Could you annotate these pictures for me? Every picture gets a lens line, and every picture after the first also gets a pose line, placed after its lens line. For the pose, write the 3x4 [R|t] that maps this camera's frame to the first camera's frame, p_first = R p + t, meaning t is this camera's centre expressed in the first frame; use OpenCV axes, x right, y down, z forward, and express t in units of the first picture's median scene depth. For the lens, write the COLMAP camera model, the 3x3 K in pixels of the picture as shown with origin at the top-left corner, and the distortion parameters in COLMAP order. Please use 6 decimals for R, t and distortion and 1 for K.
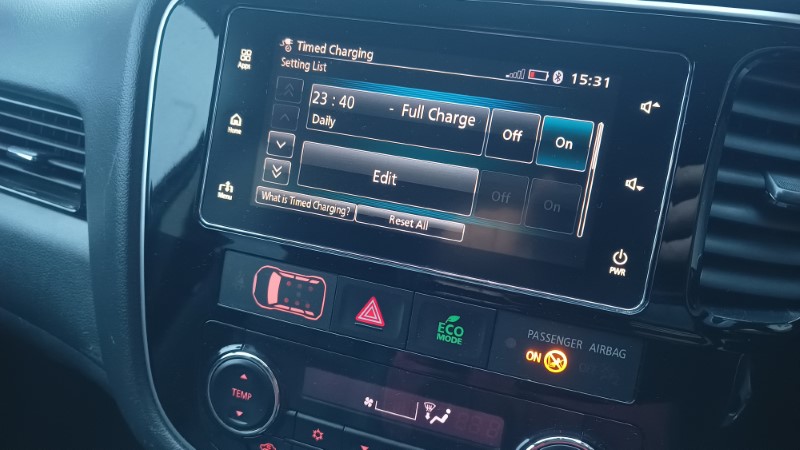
lens RADIAL K [[589.8, 0, 399.2], [0, 589.8, 217.4], [0, 0, 1]] dist [-0.001516, -0.047495]
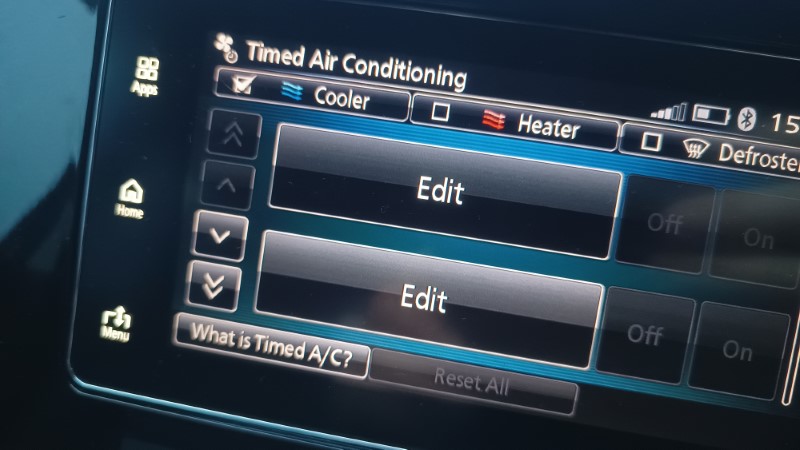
lens RADIAL K [[631.7, 0, 398.9], [0, 631.7, 245.3], [0, 0, 1]] dist [-0.055944, 0.000940]
pose [[0.988722, -0.030346, 0.146658, -0.125418], [0.026651, 0.999278, 0.027093, -0.127612], [-0.147374, -0.022879, 0.988816, 0.417039]]
